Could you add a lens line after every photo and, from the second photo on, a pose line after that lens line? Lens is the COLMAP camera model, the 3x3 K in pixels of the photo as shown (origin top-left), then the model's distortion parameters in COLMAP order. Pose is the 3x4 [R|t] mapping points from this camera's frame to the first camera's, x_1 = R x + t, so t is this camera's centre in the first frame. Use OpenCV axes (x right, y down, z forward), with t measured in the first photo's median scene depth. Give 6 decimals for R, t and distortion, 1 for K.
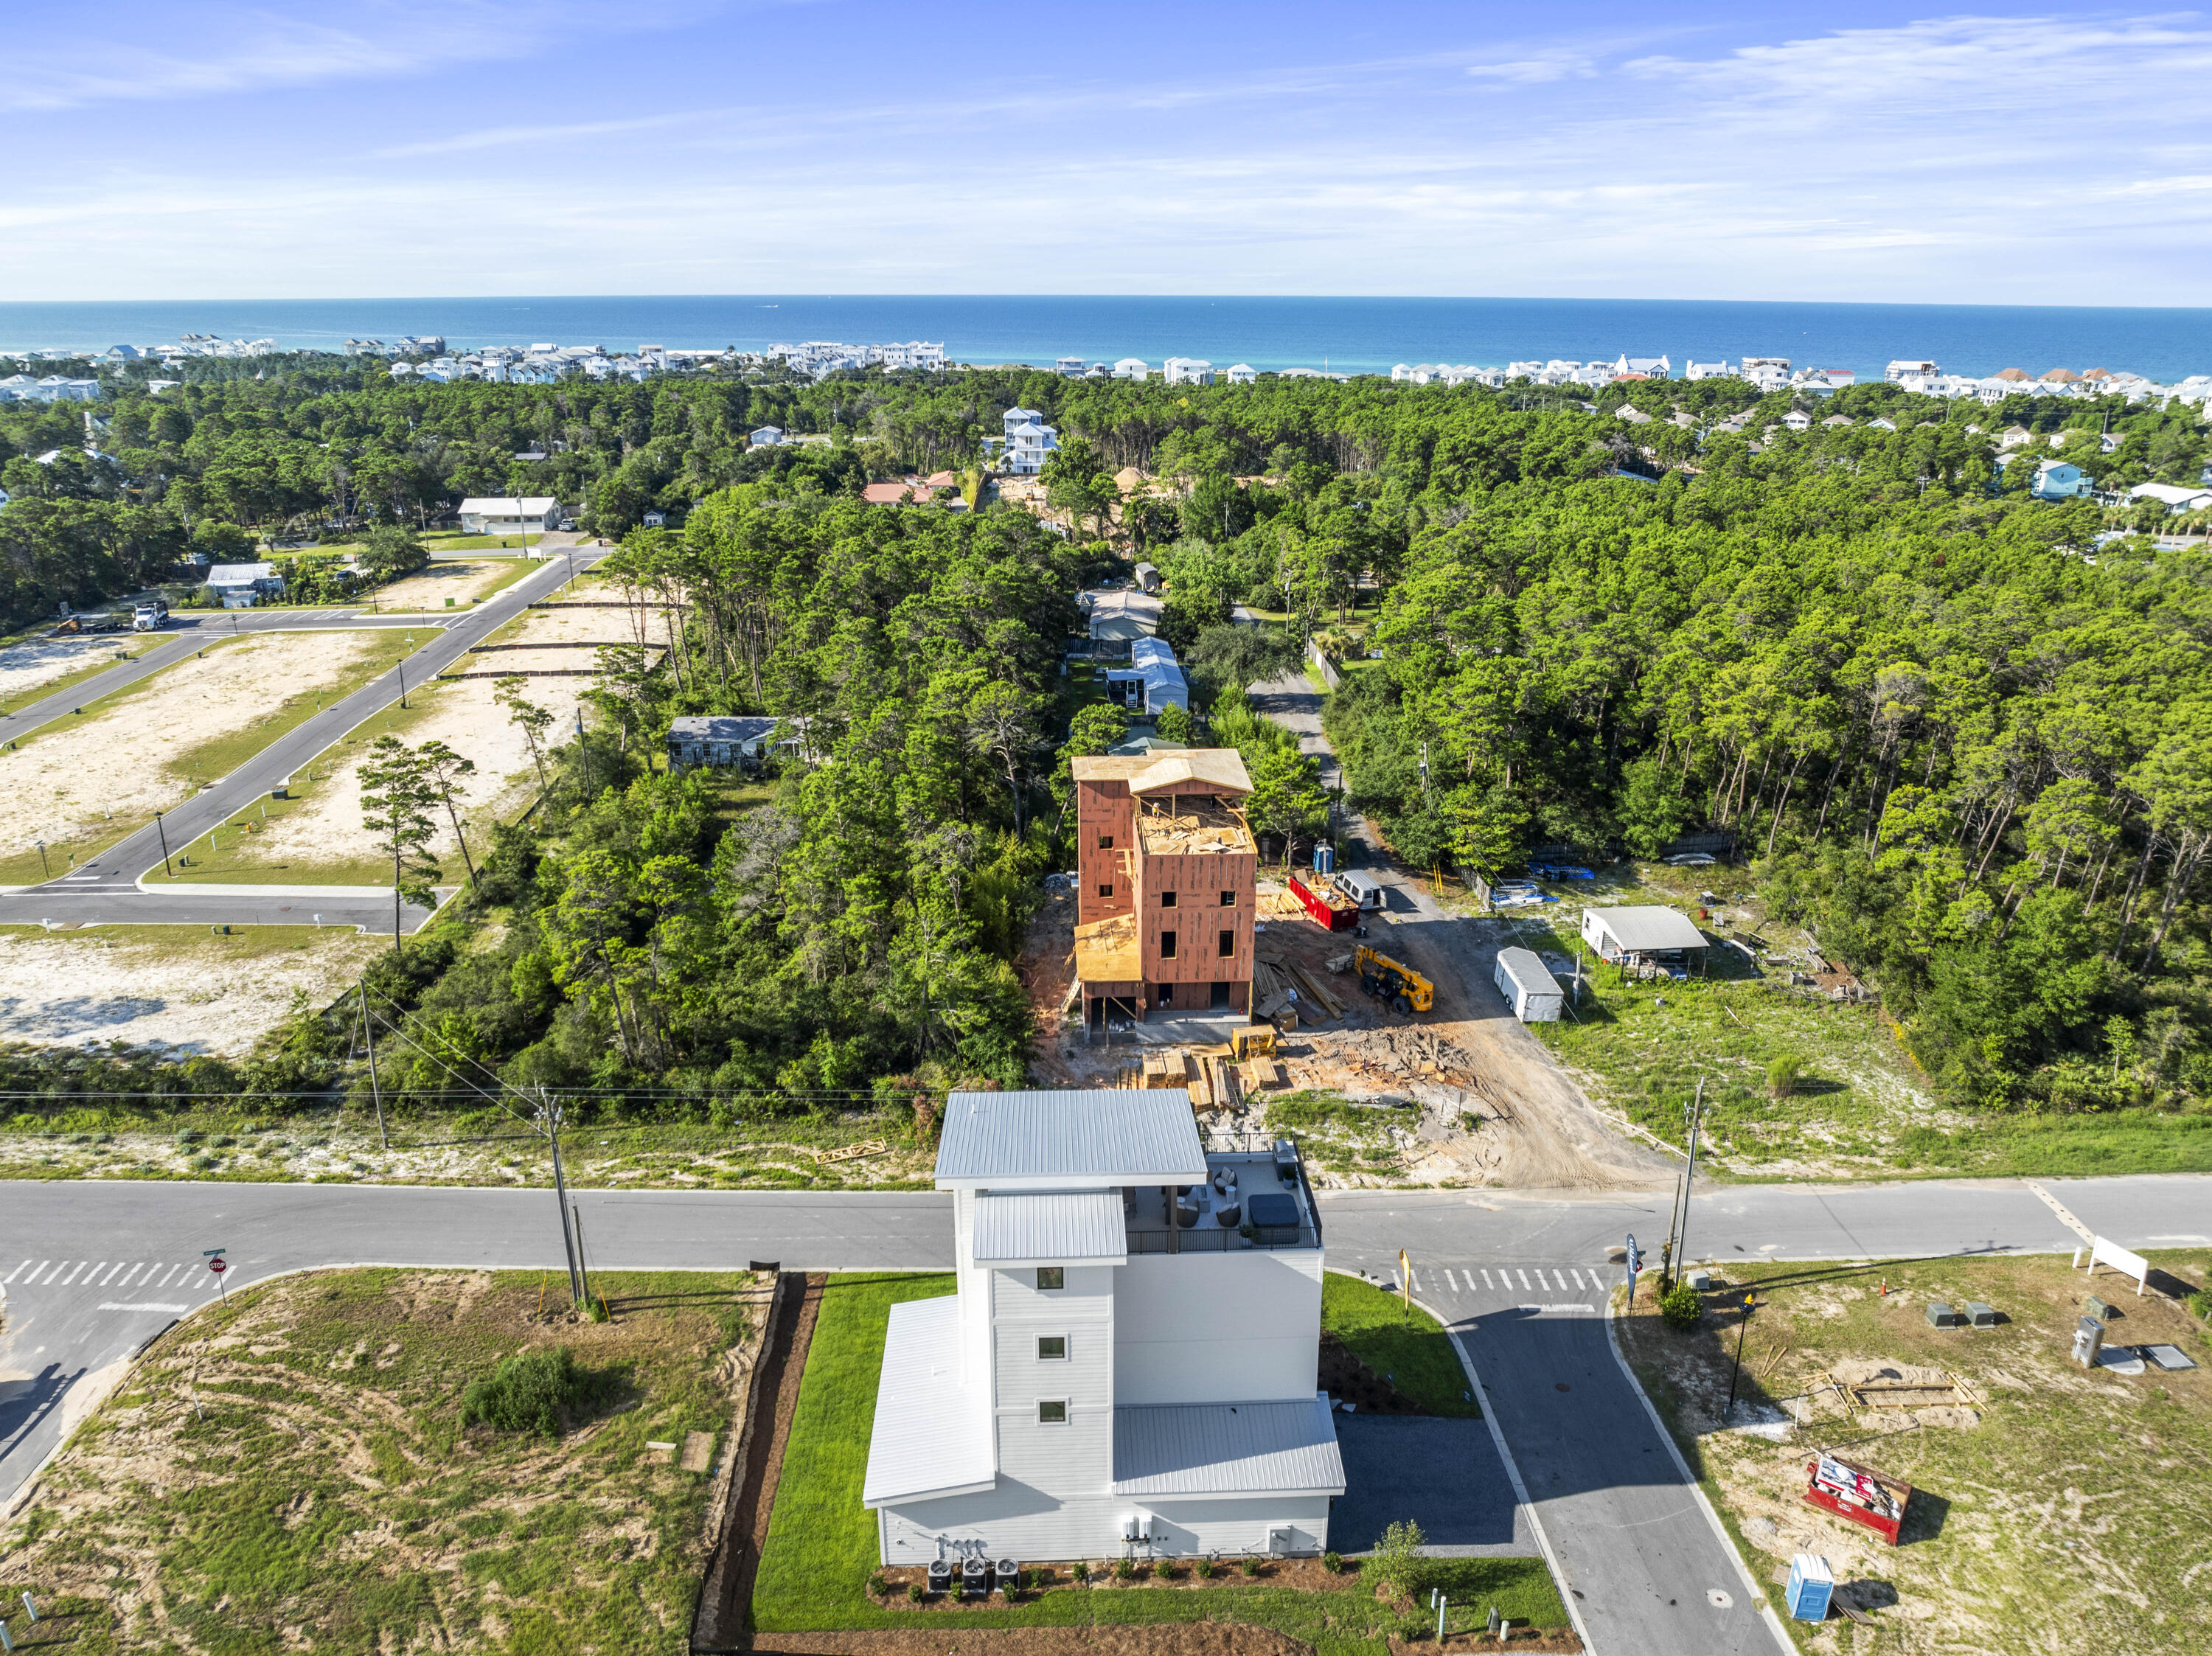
lens RADIAL K [[1550.1, 0, 1114.9], [0, 1550.1, 840.2], [0, 0, 1]] dist [-0.035746, 0.000947]
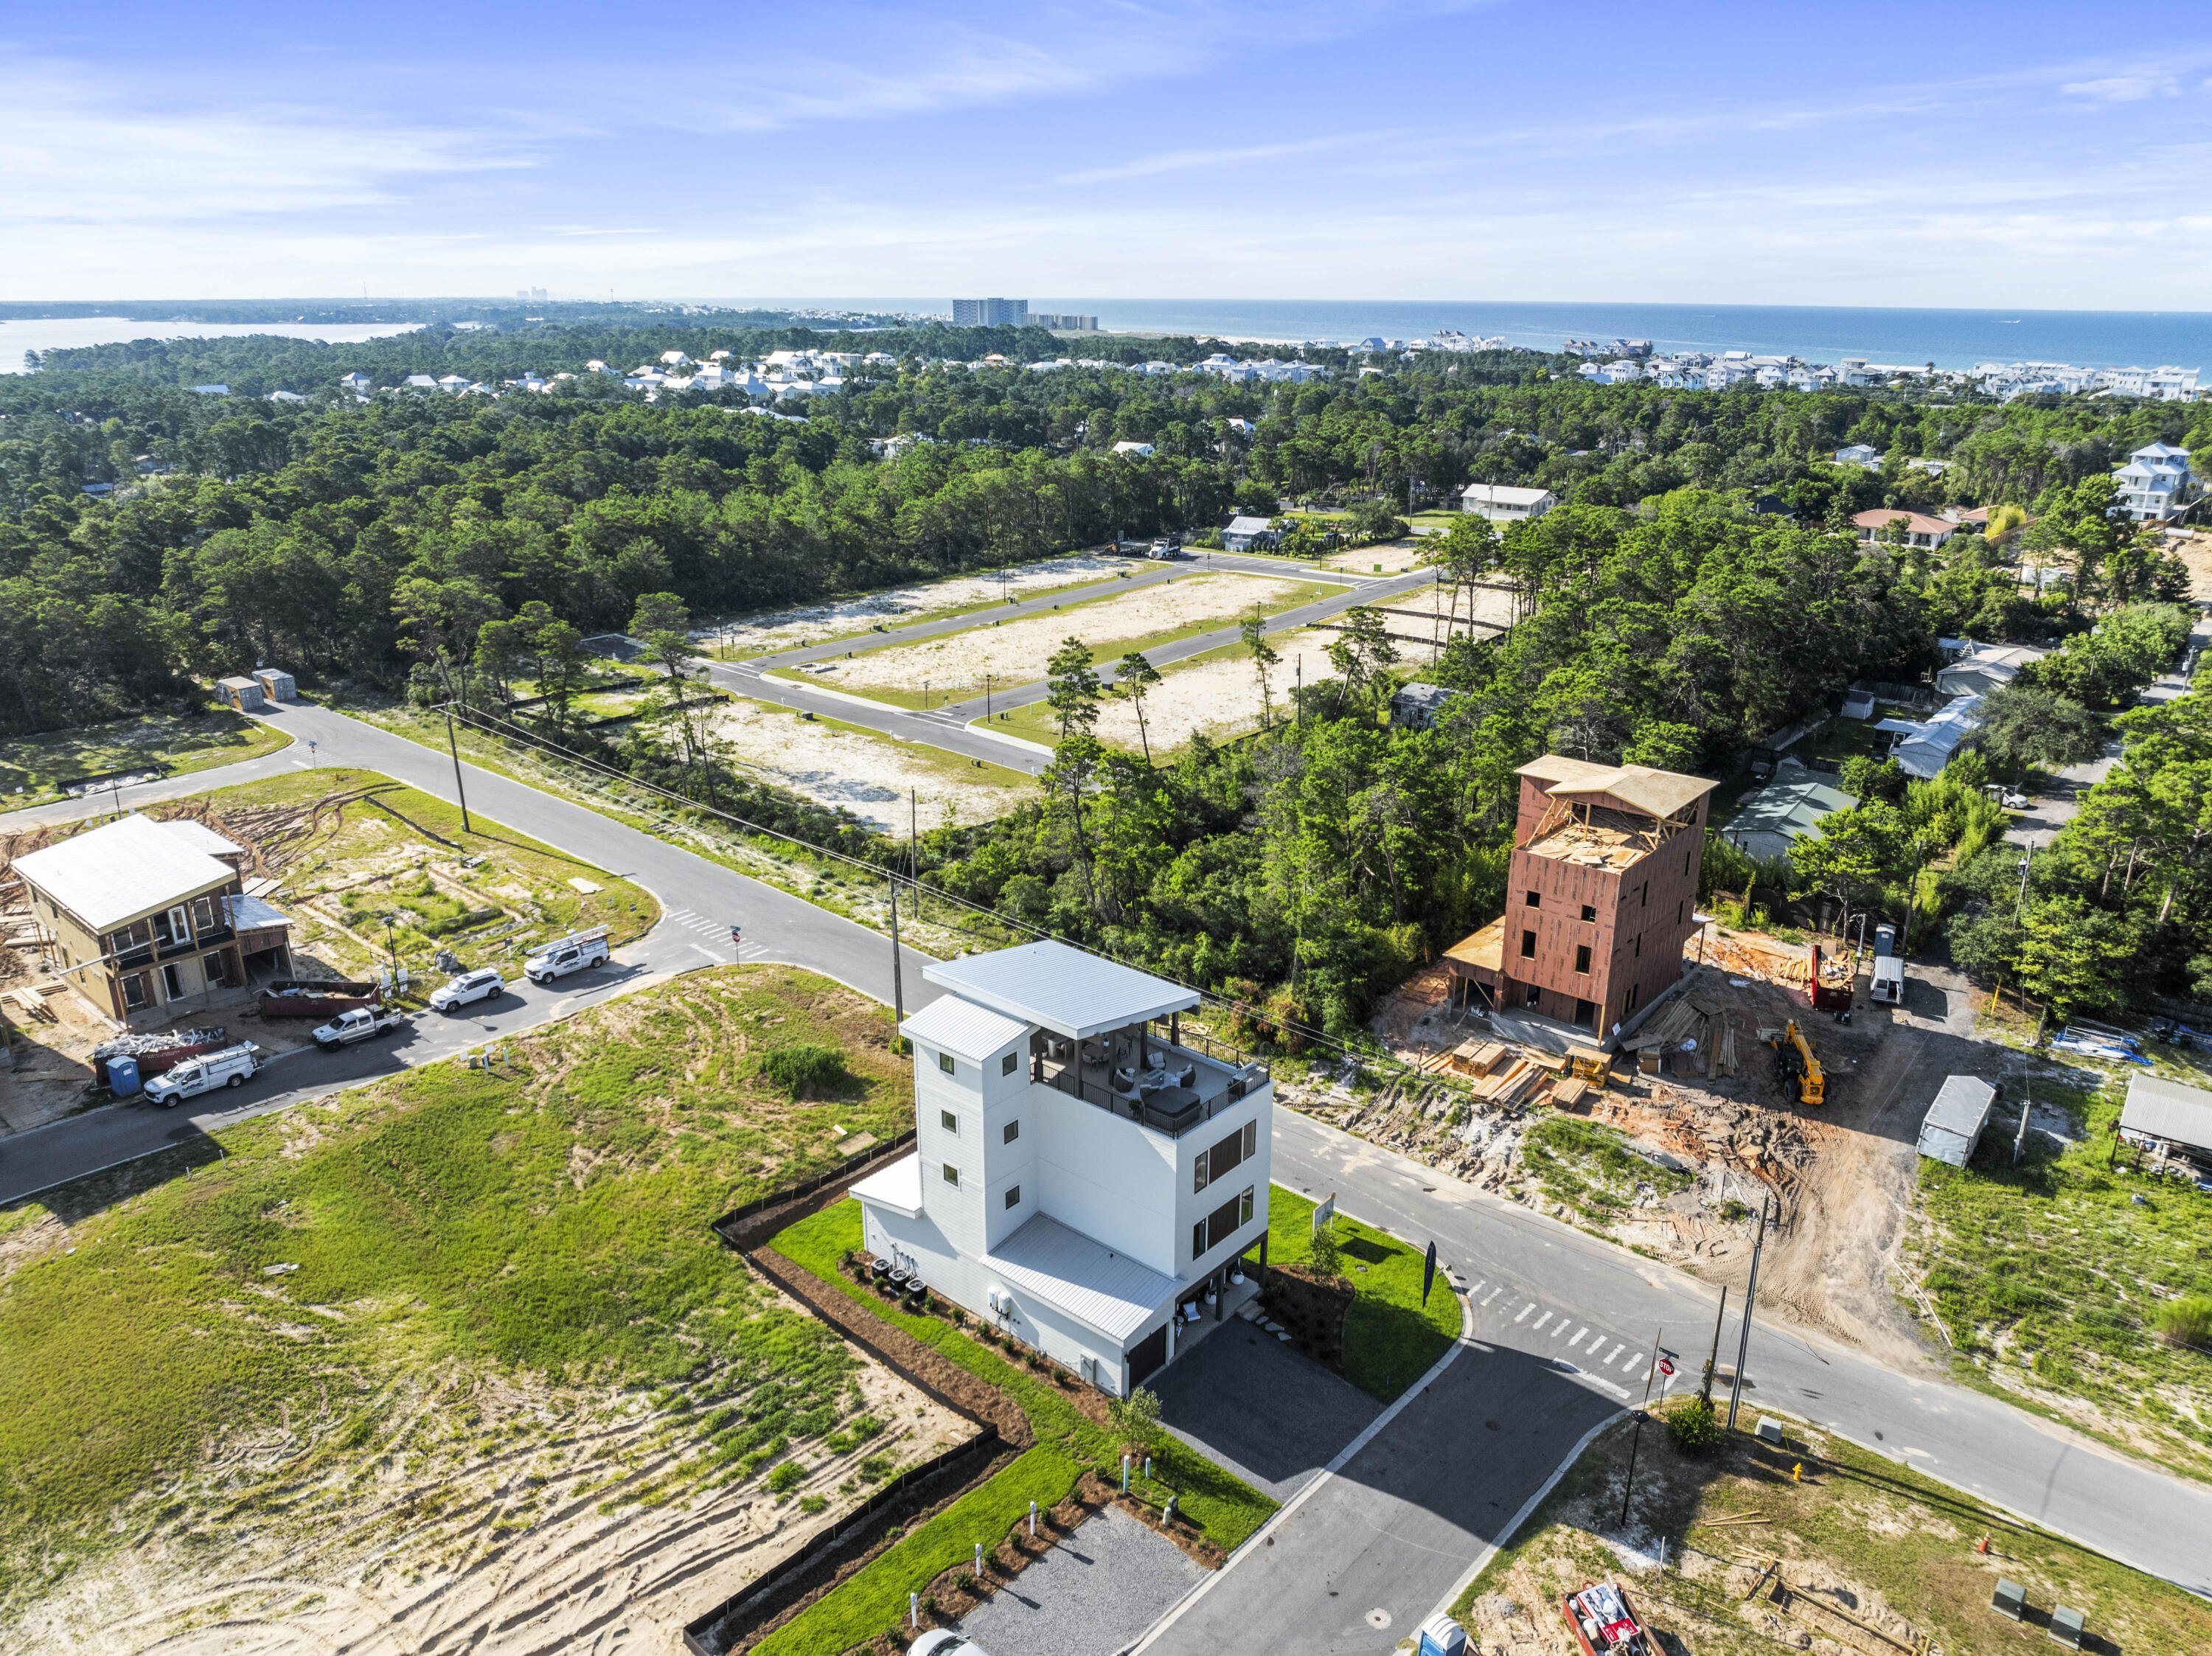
lens RADIAL K [[1550.1, 0, 1110.5], [0, 1550.1, 808.7], [0, 0, 1]] dist [-0.035746, 0.000947]
pose [[0.728754, 0.216124, -0.649776, 0.468167], [-0.230988, 0.970859, 0.063857, -0.019832], [0.644642, 0.103555, 0.757439, 0.049734]]
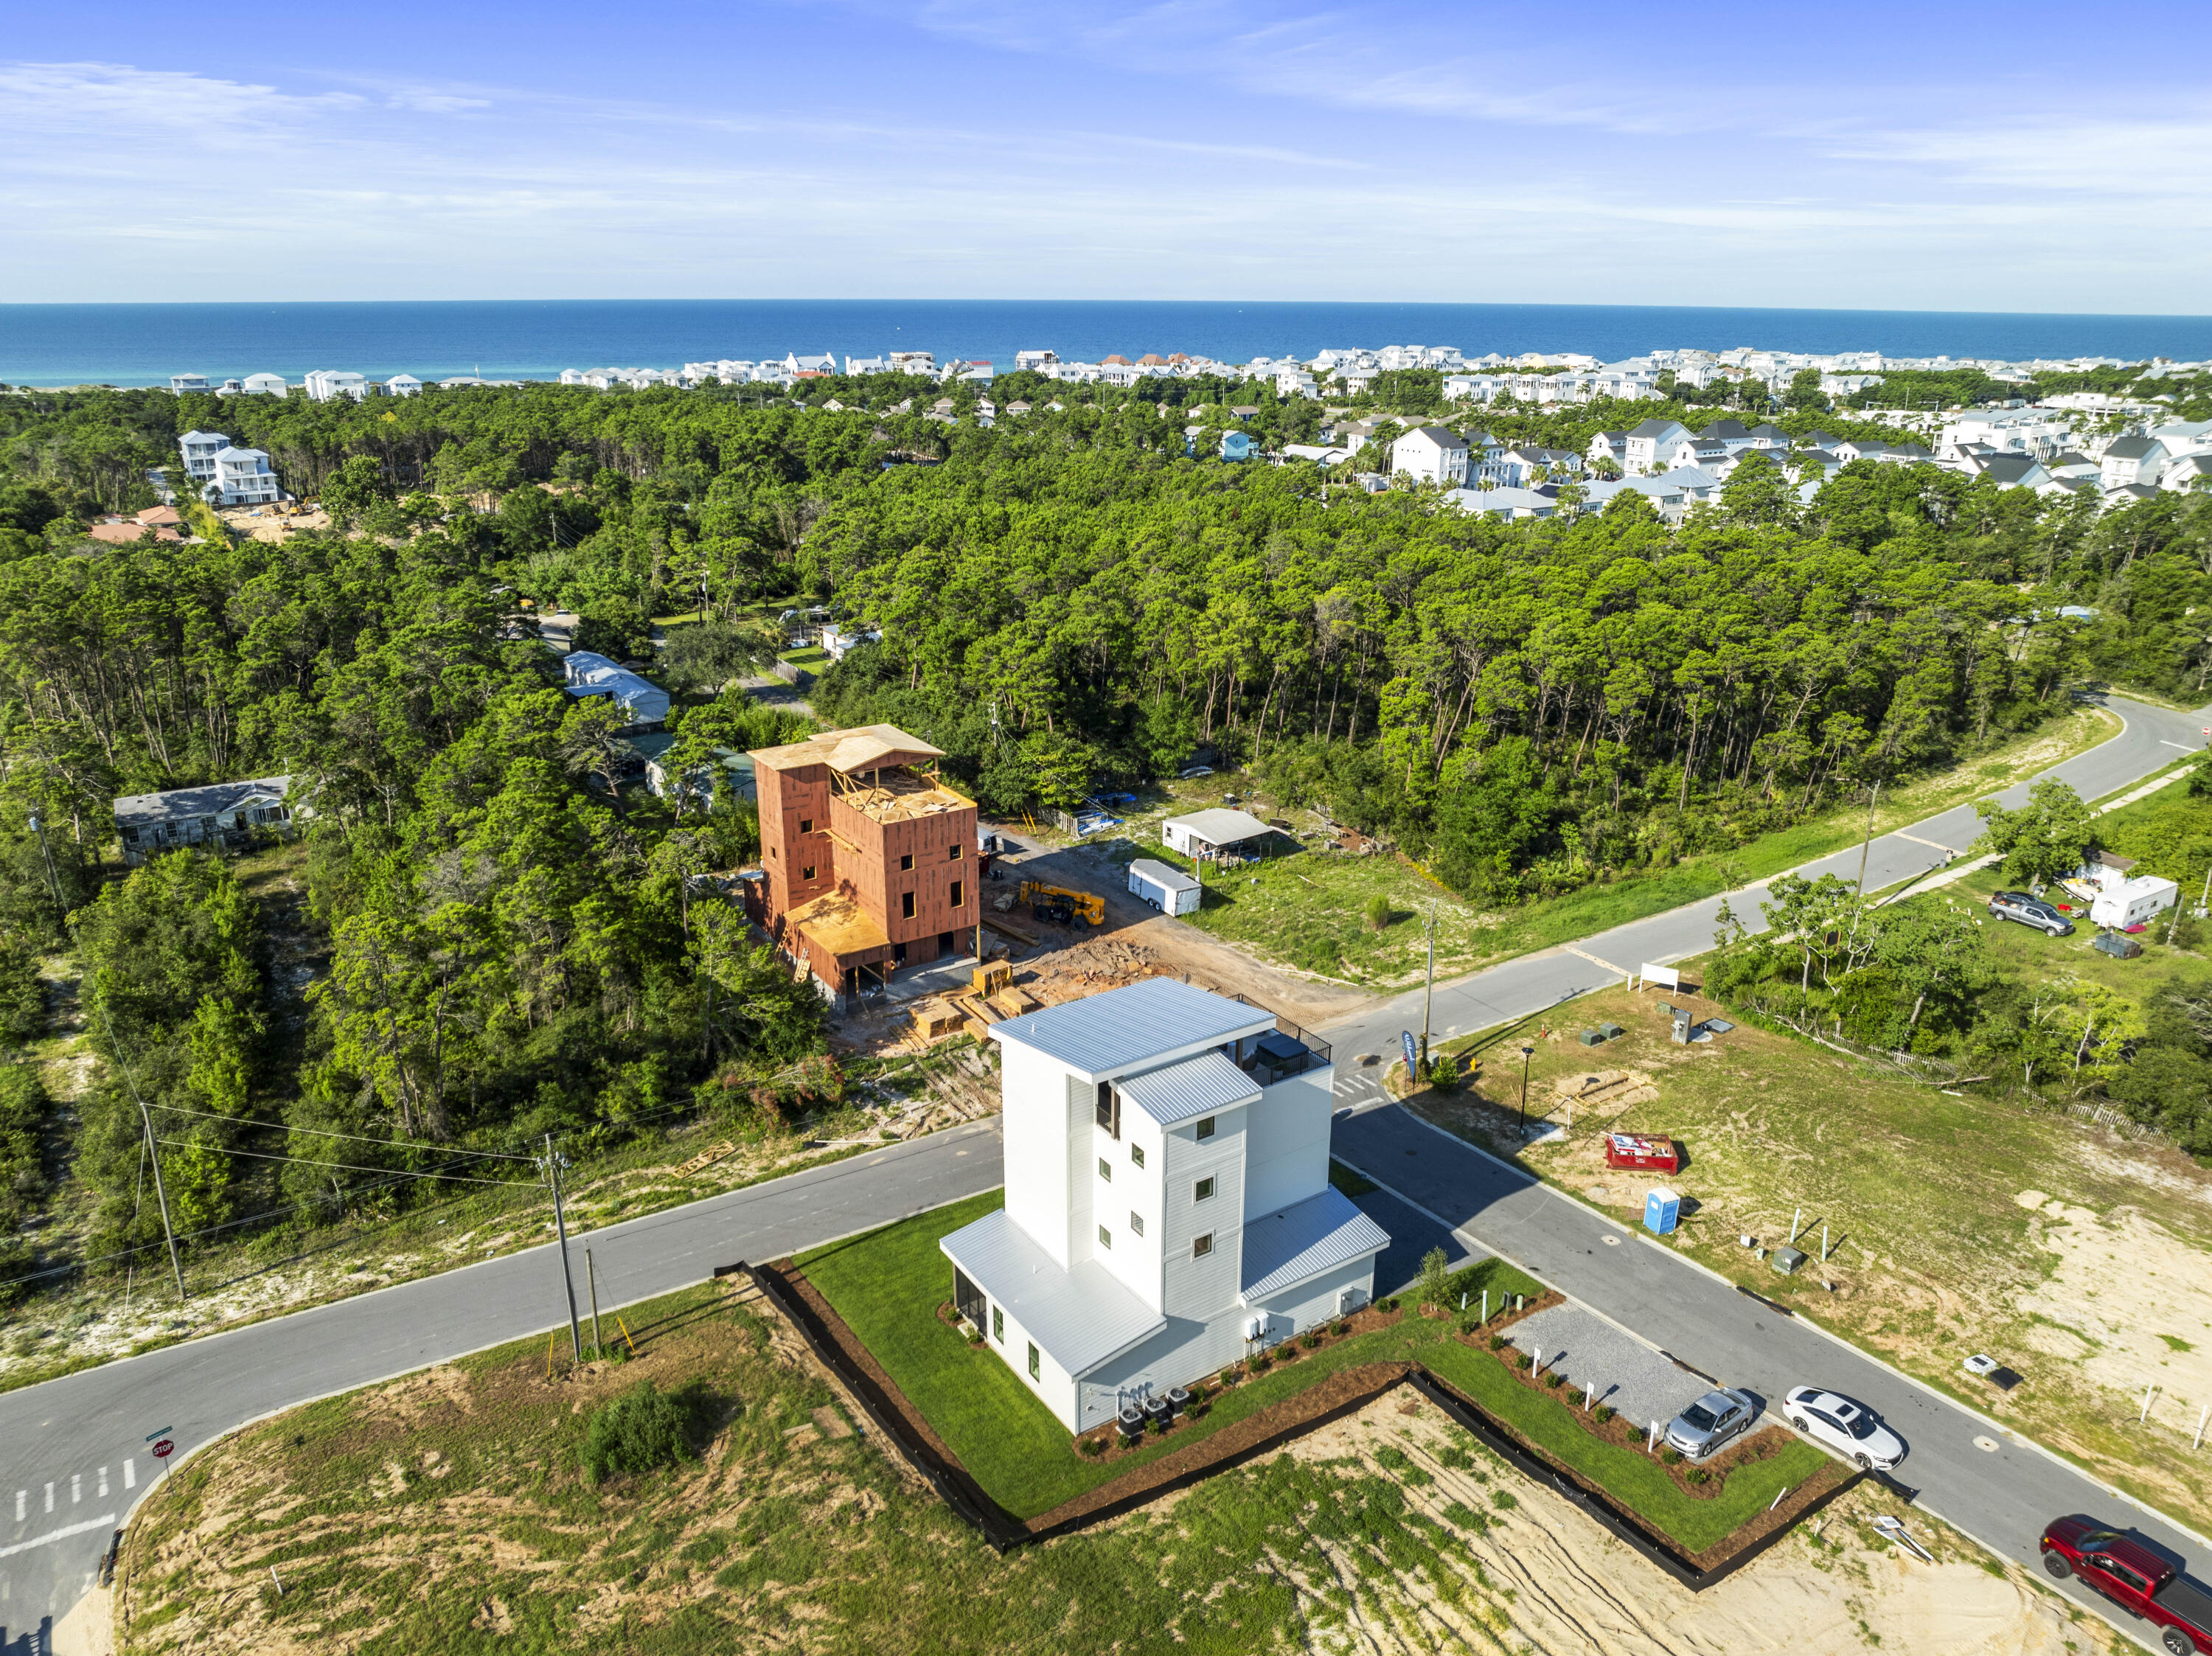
lens RADIAL K [[1550.1, 0, 1121.6], [0, 1550.1, 831.4], [0, 0, 1]] dist [-0.035746, 0.000947]
pose [[0.853634, -0.168978, 0.492702, -0.356687], [0.171825, 0.984320, 0.039886, -0.000402], [-0.491716, 0.050610, 0.869284, -0.009315]]
